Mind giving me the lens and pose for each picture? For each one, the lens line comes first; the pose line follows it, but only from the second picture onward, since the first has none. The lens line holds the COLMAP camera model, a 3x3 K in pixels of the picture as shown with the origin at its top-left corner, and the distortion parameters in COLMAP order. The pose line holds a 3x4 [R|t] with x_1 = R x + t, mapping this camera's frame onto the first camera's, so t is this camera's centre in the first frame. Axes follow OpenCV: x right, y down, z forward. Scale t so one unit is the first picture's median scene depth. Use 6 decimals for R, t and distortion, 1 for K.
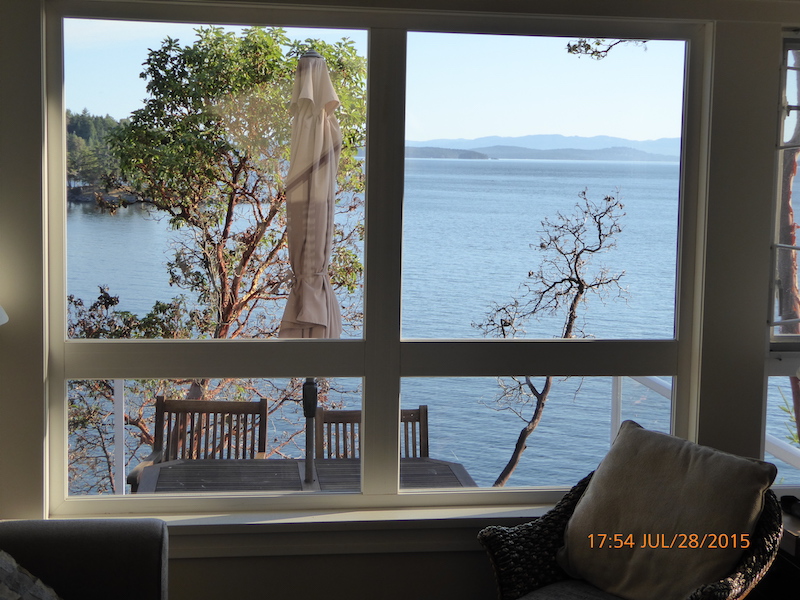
lens RADIAL K [[1298.8, 0, 398.3], [0, 1298.8, 294.7], [0, 0, 1]] dist [0.028409, 0.000000]
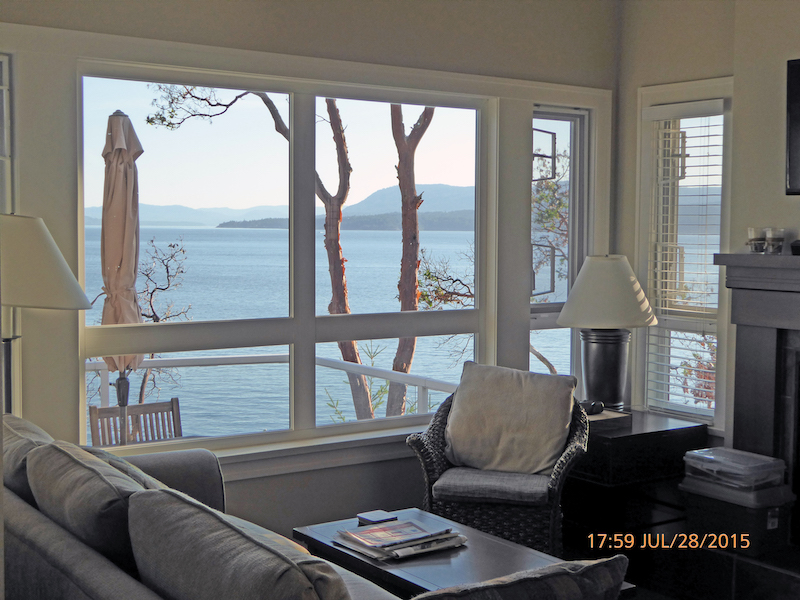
lens RADIAL K [[1137.7, 0, 402.9], [0, 1137.7, 300.6], [0, 0, 1]] dist [0.027853, 0.000000]
pose [[0.892338, -0.041562, 0.449450, -0.458395], [0.058246, 0.998029, -0.023352, 0.052018], [-0.447594, 0.047016, 0.893000, -0.132342]]
